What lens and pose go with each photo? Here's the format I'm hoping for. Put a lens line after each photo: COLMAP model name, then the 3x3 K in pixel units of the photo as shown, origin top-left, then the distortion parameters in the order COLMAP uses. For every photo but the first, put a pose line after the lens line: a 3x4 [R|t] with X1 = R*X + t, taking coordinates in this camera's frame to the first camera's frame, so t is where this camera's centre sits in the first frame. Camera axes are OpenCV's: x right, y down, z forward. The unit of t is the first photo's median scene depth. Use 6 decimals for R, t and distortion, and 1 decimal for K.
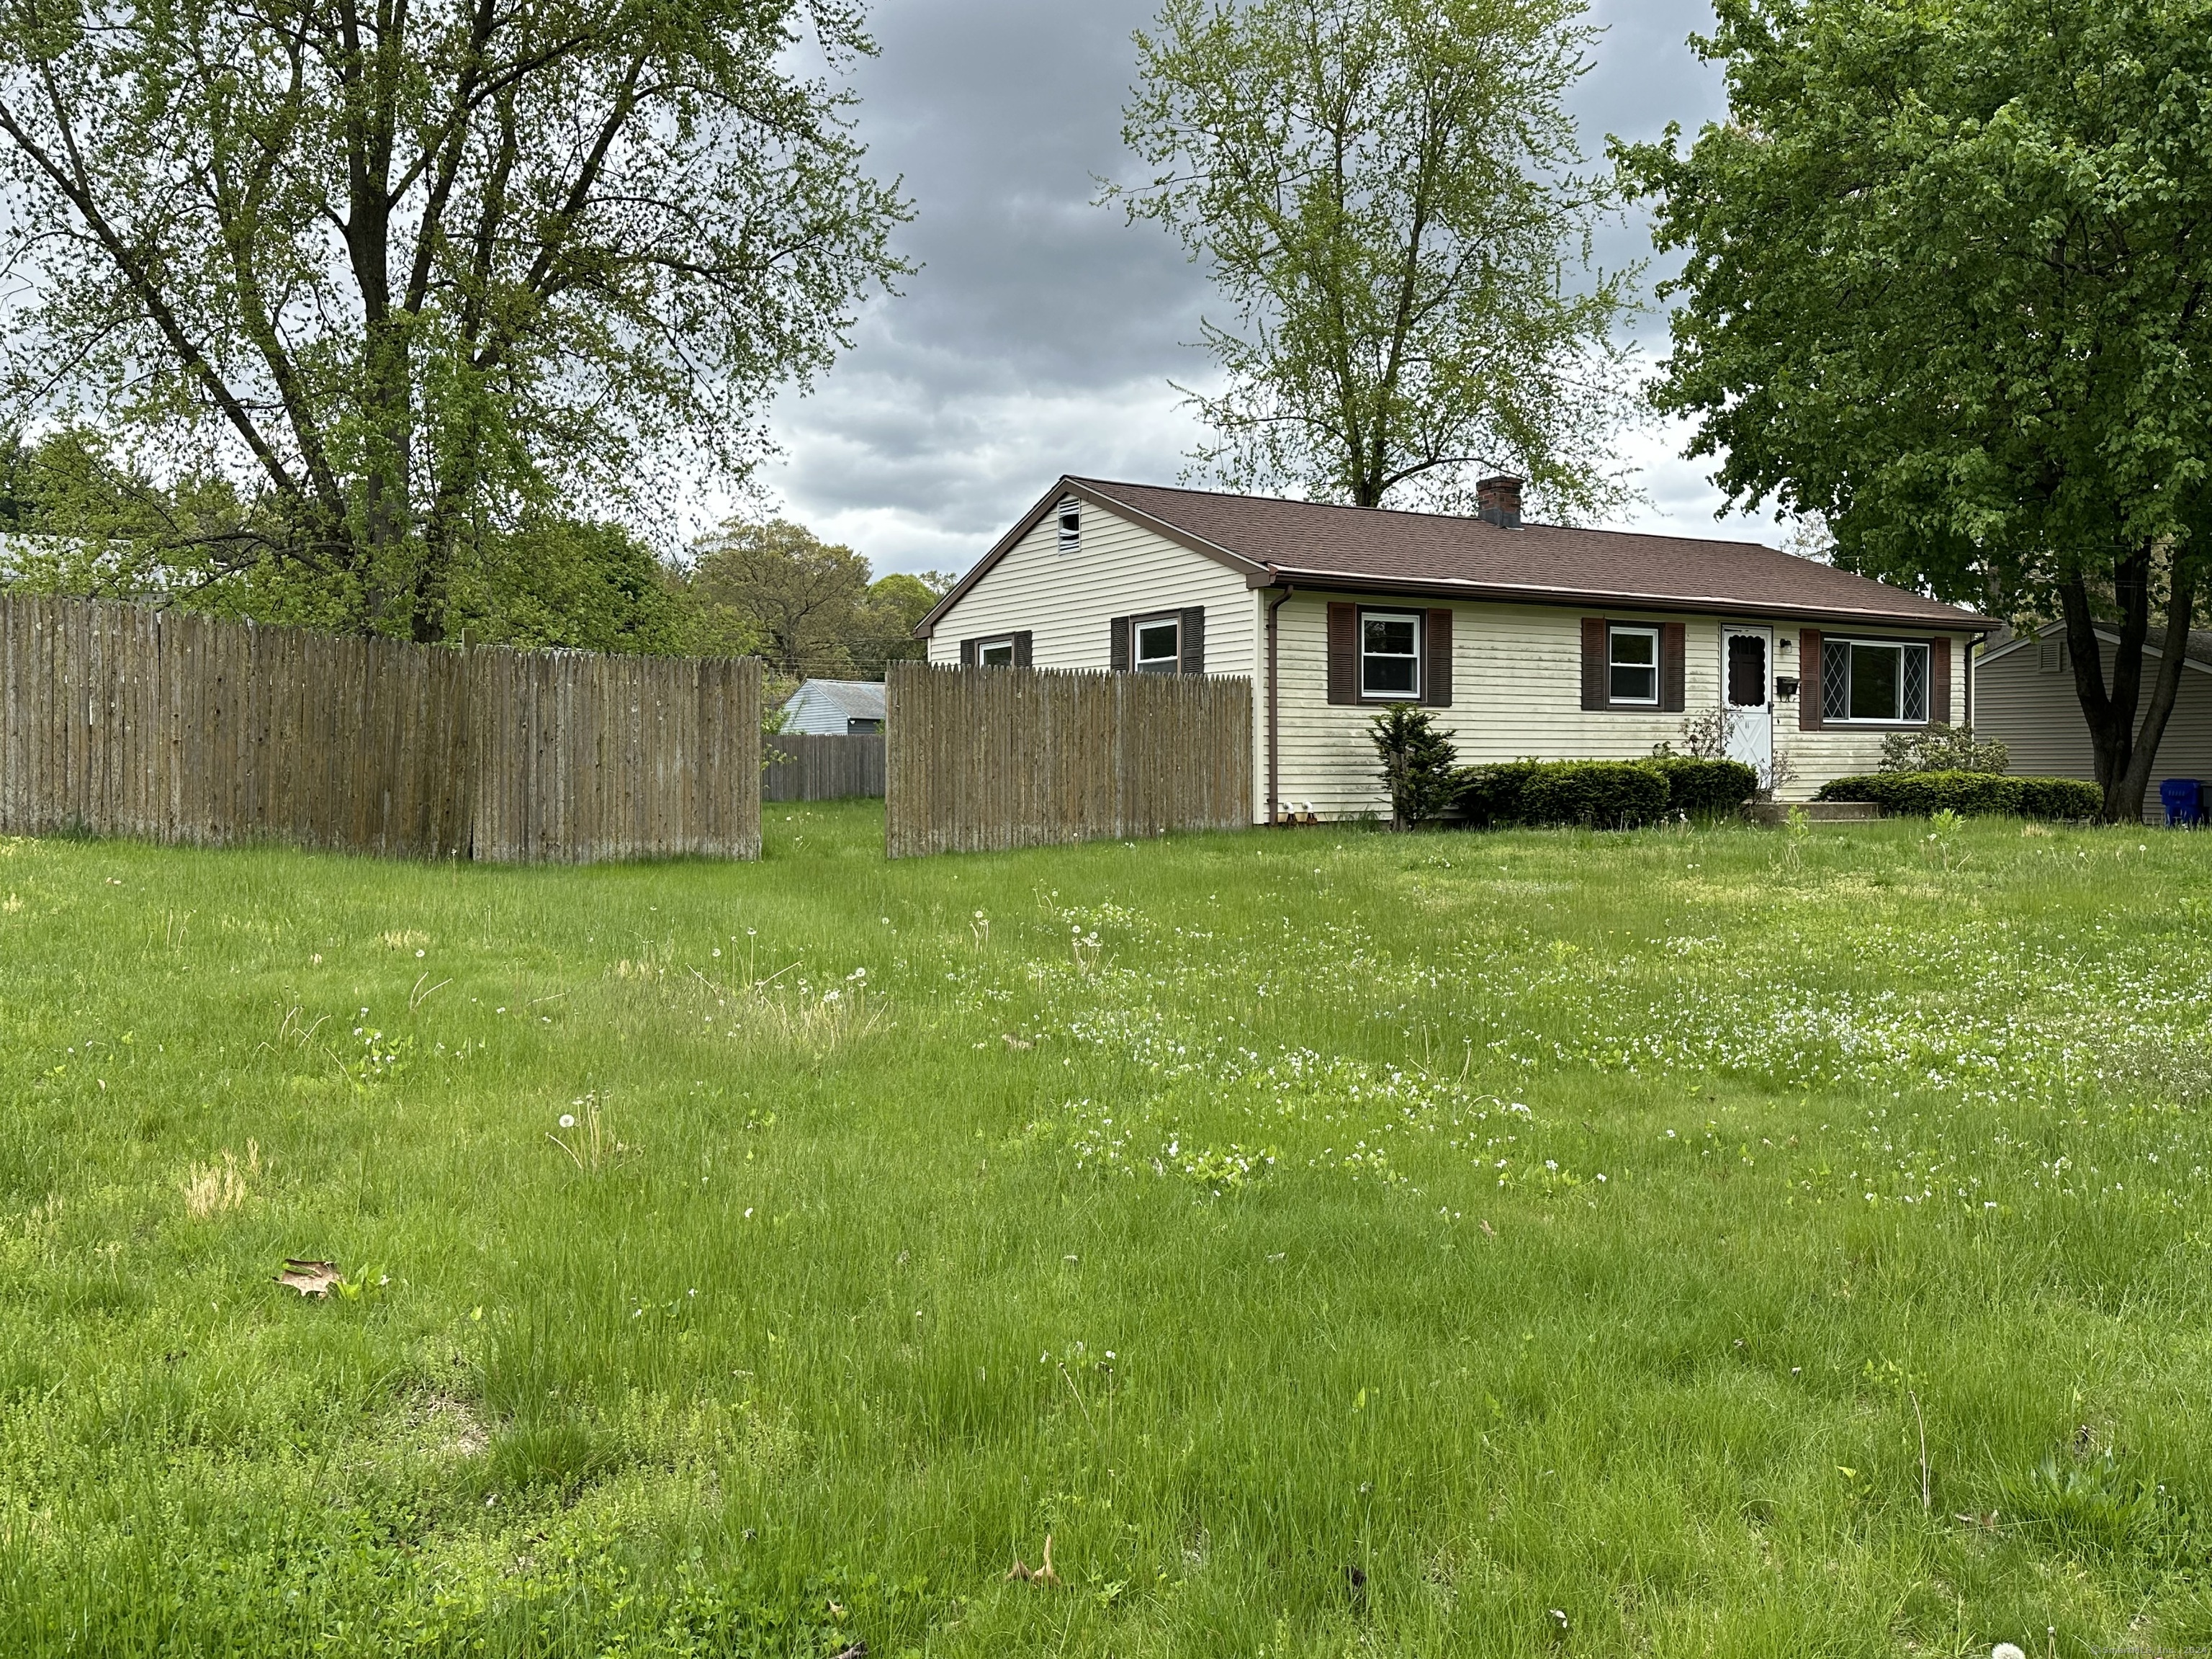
lens RADIAL K [[1756.0, 0, 1106.0], [0, 1756.0, 829.5], [0, 0, 1]] dist [0.113192, -0.002663]
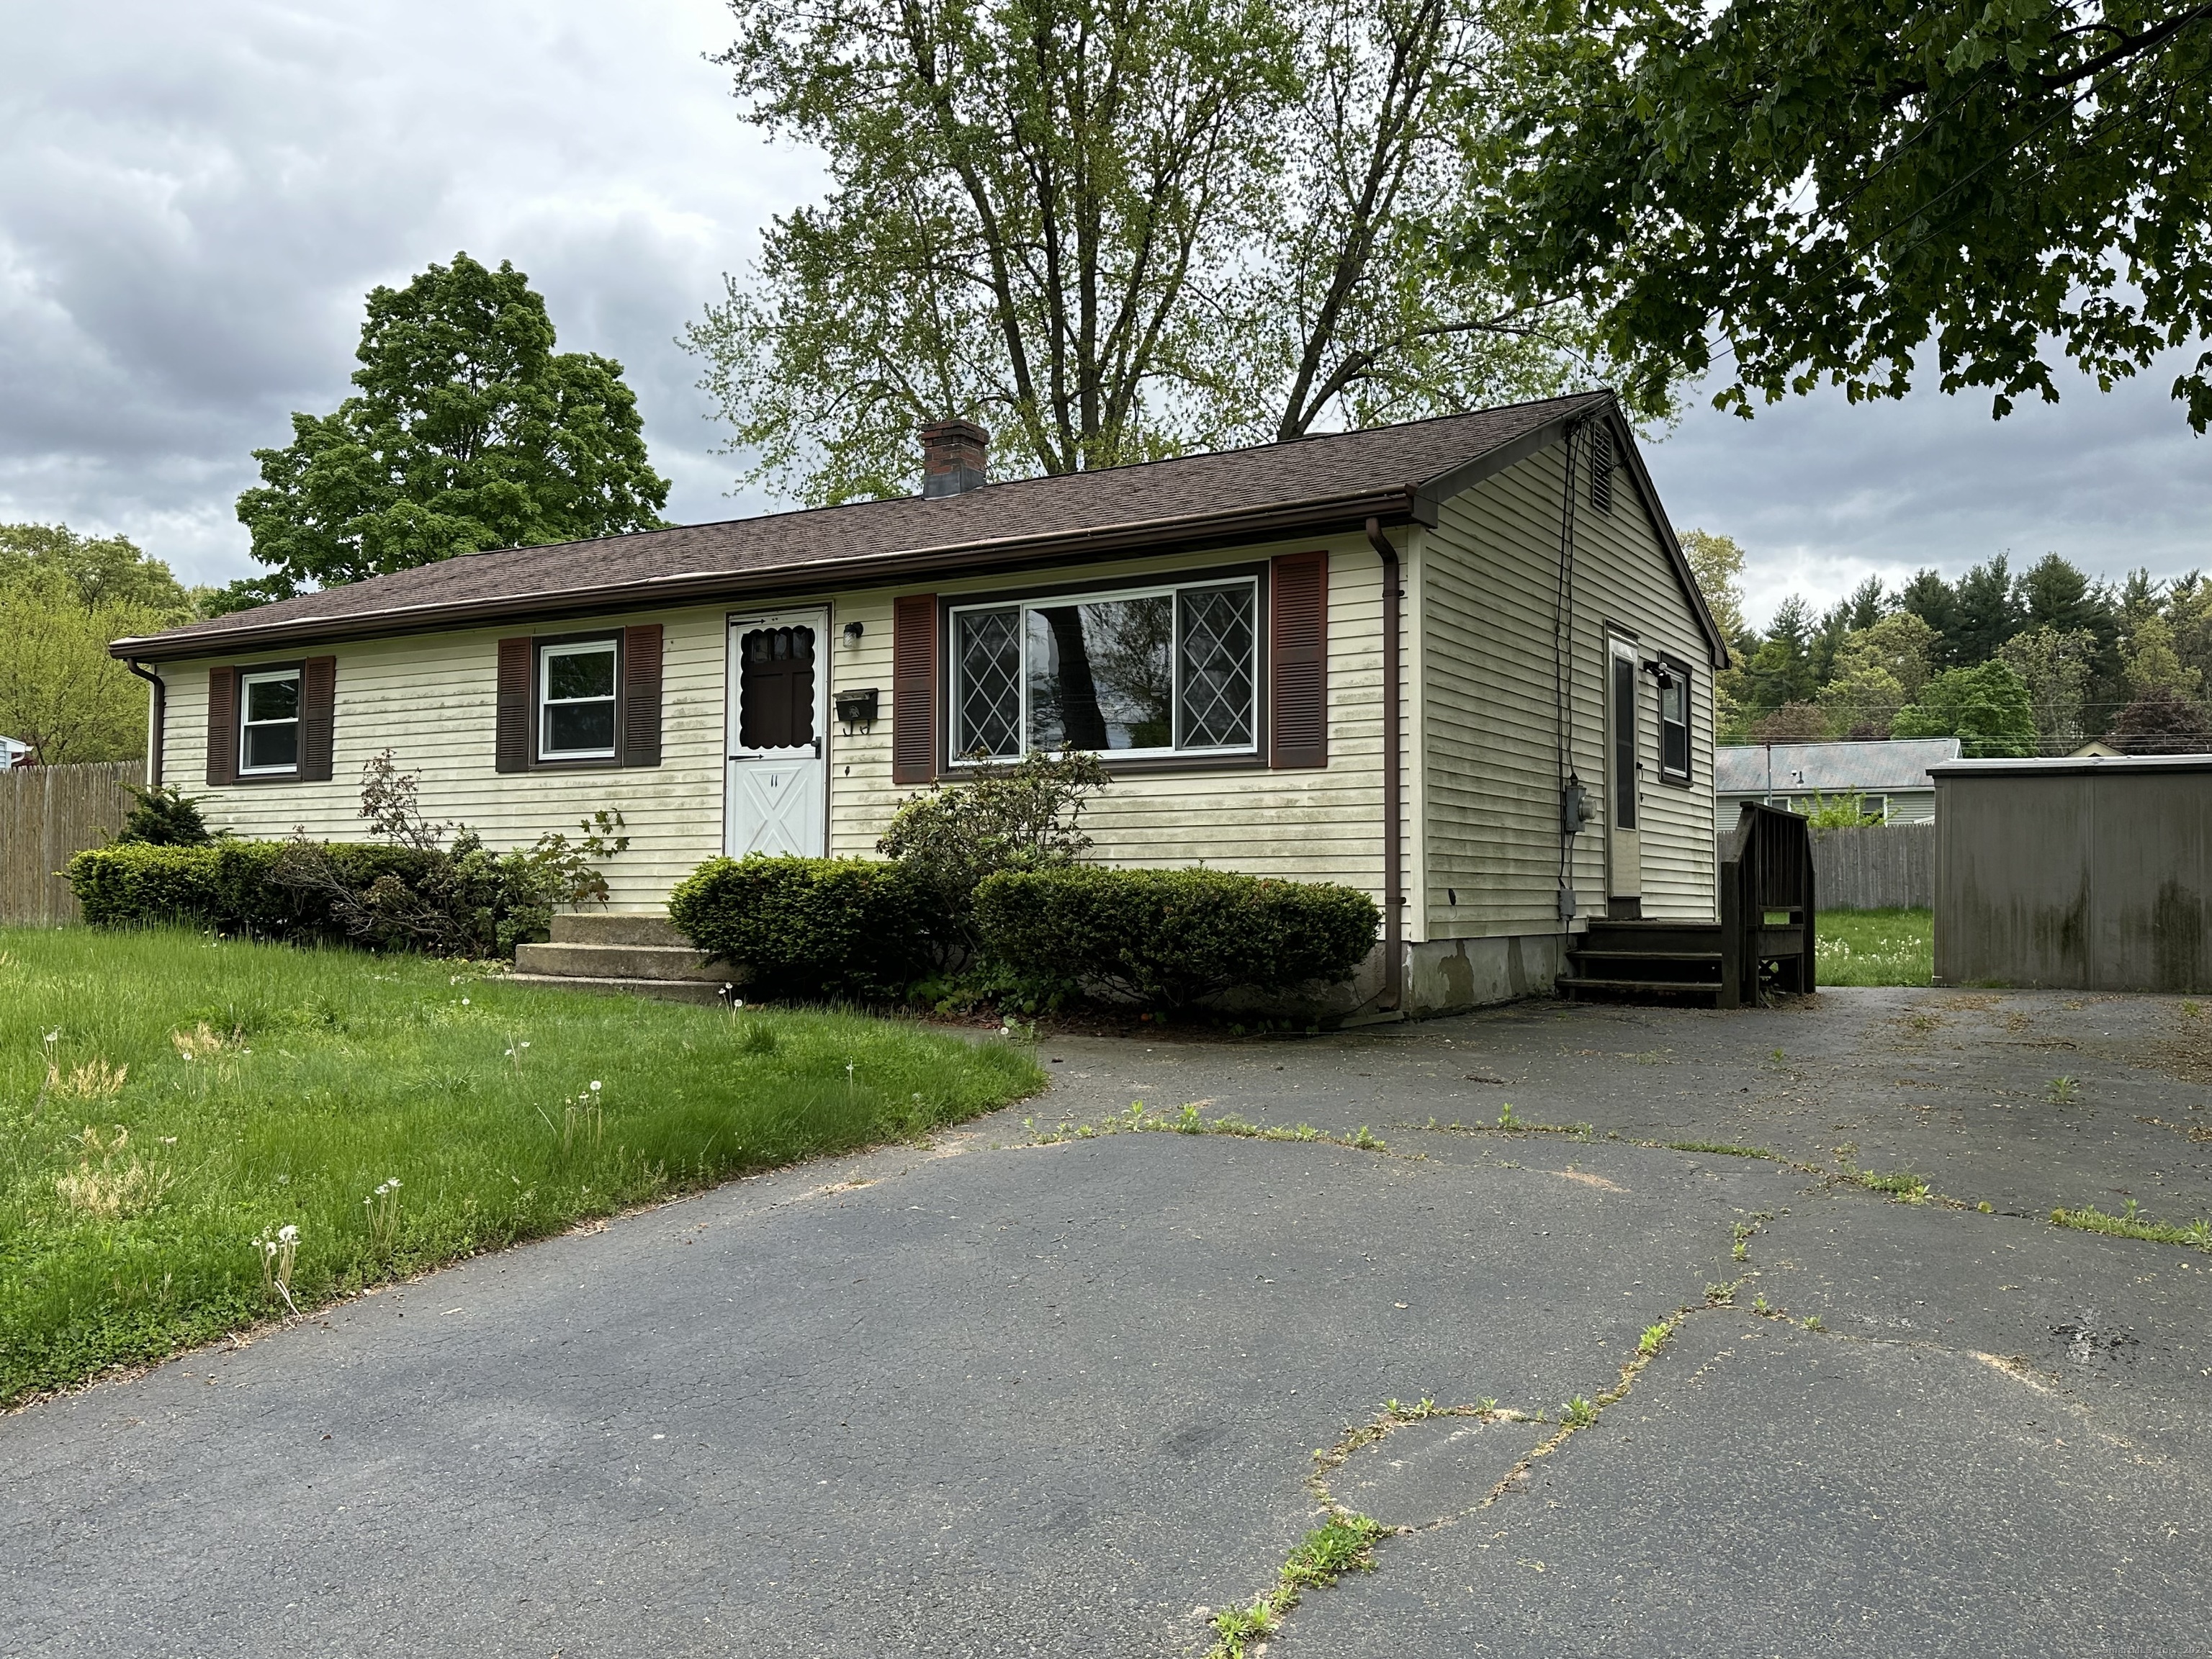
lens RADIAL K [[1756.0, 0, 1106.0], [0, 1756.0, 829.5], [0, 0, 1]] dist [0.113192, -0.002663]
pose [[0.425265, -0.015516, -0.904936, 0.950860], [-0.021400, 0.999401, -0.027193, -0.030353], [0.904816, 0.030930, 0.424678, 0.879293]]
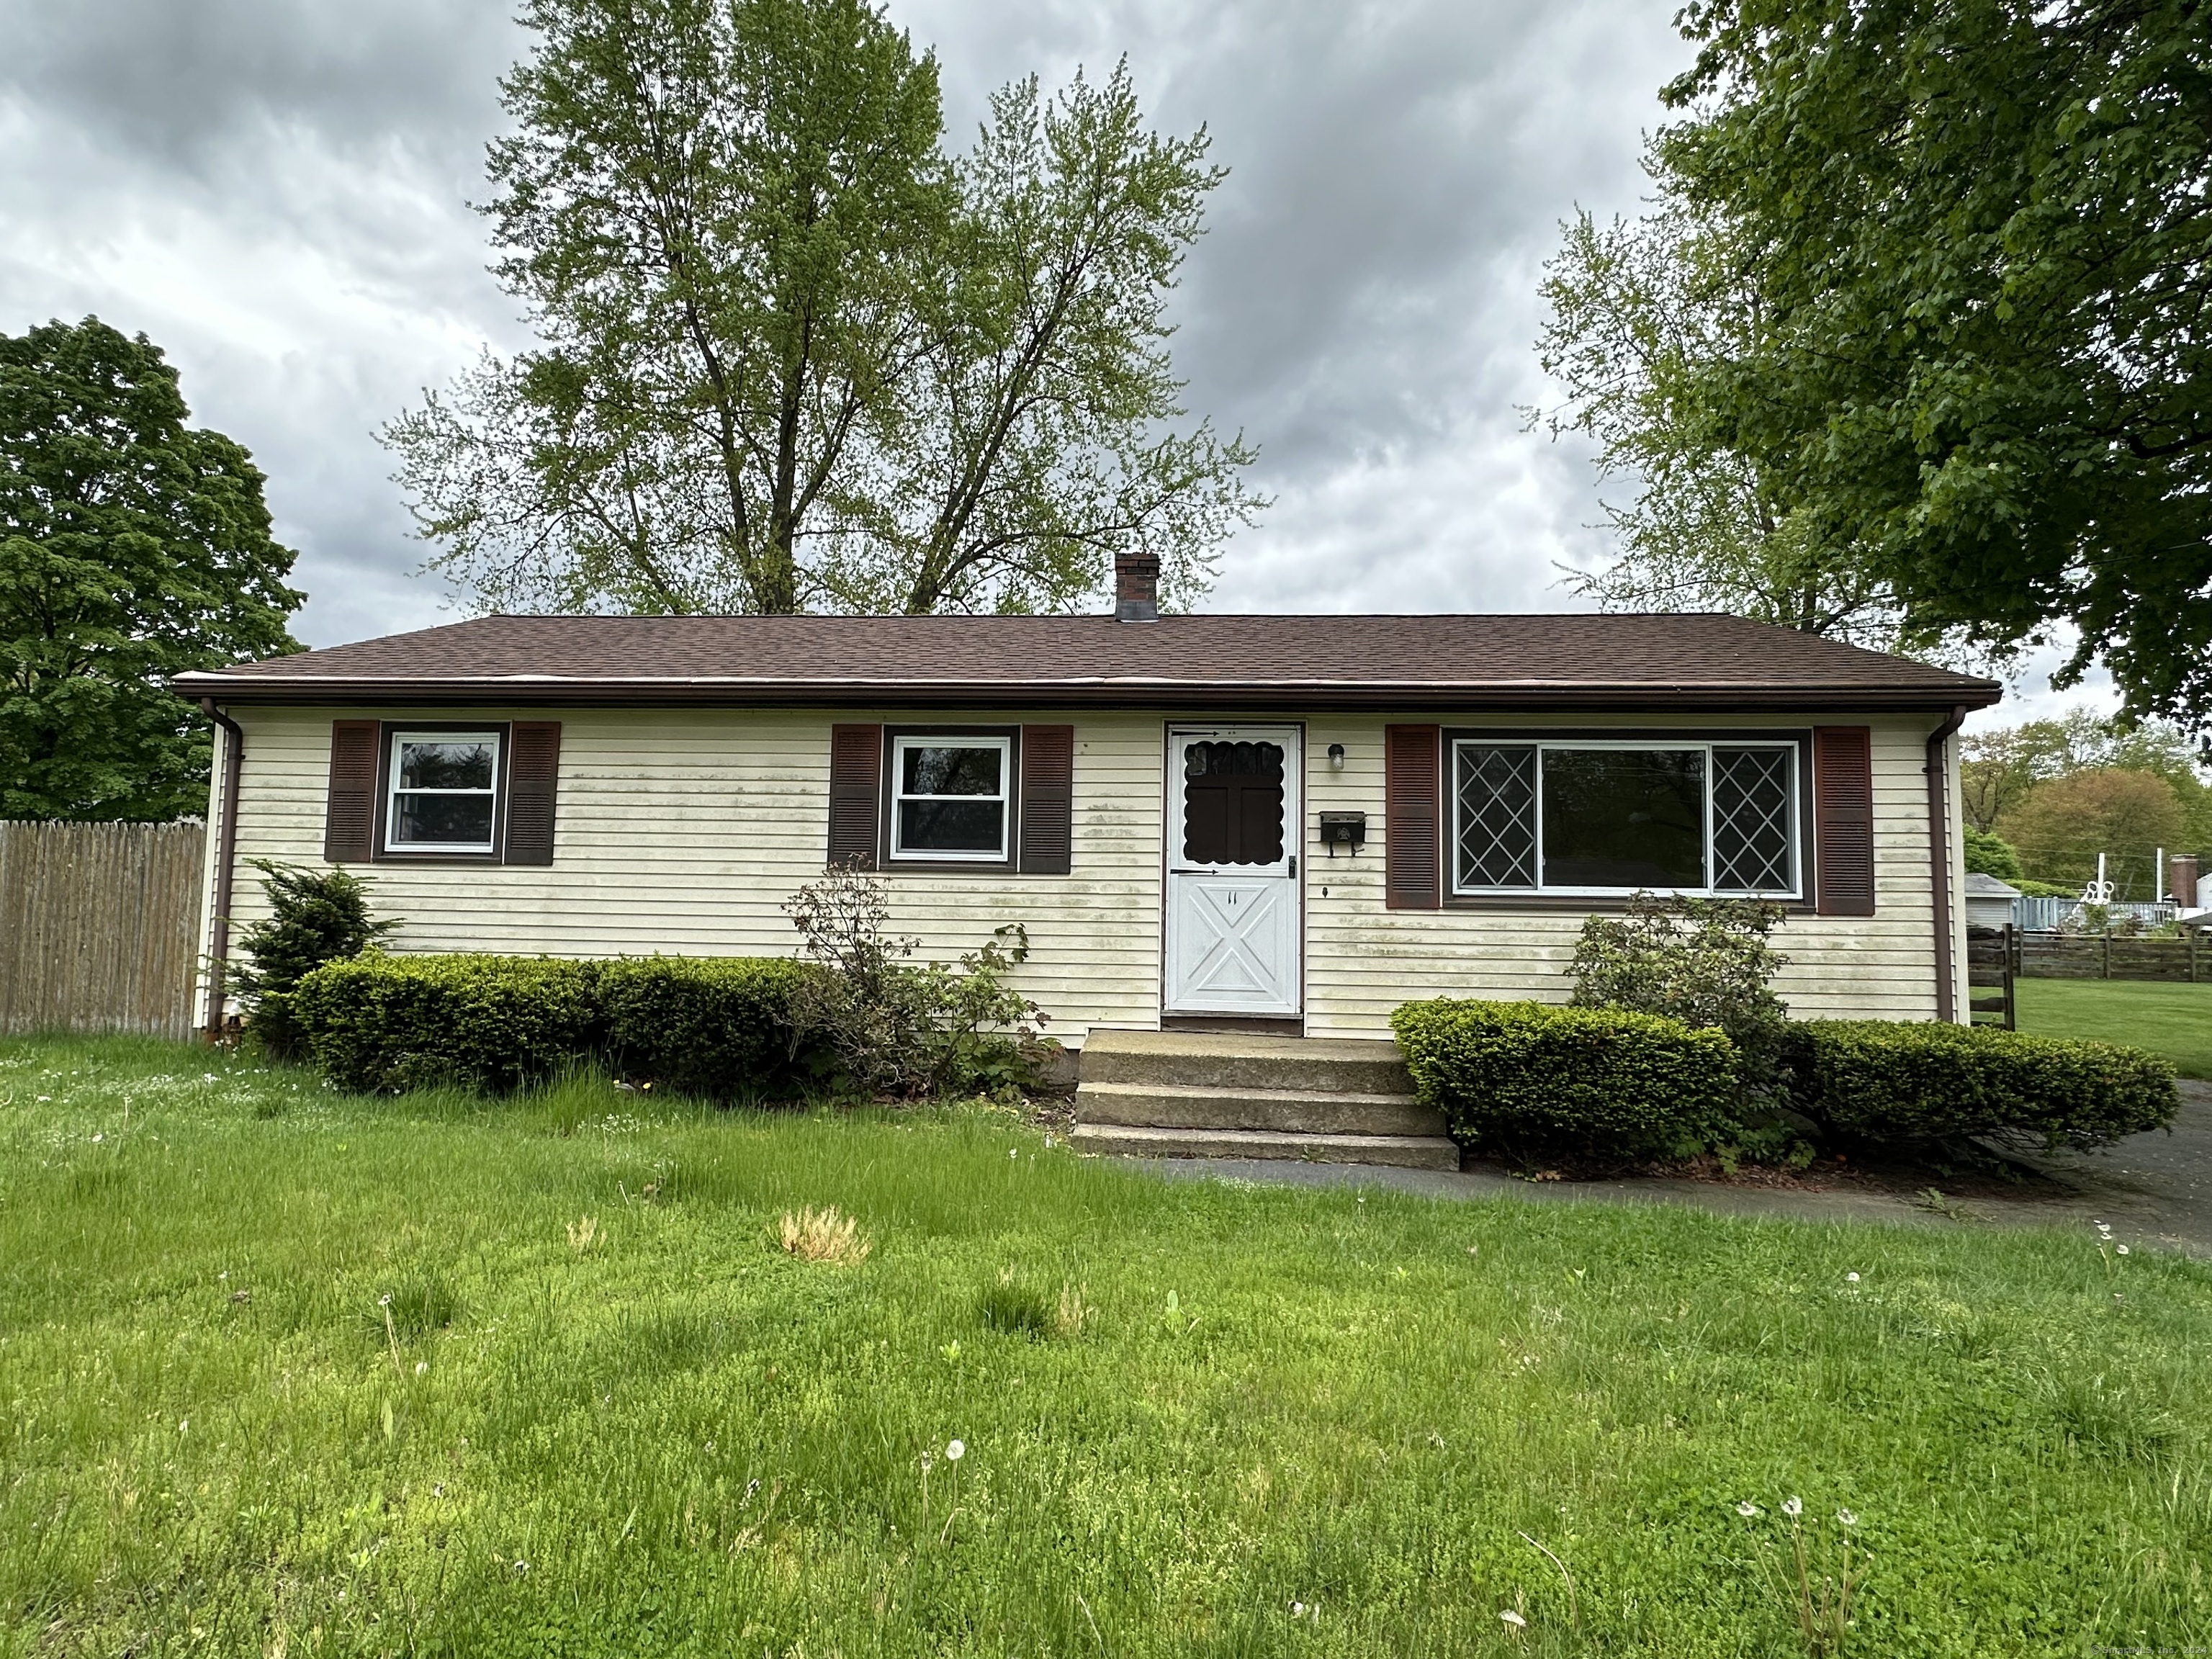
lens RADIAL K [[1186.5, 0, 1106.0], [0, 1186.5, 829.5], [0, 0, 1]] dist [0.000294, 0.012025]
pose [[0.792004, -0.015671, -0.610315, 0.574126], [-0.038539, 0.996393, -0.075596, -0.051661], [0.609298, 0.083393, 0.788544, 0.696878]]
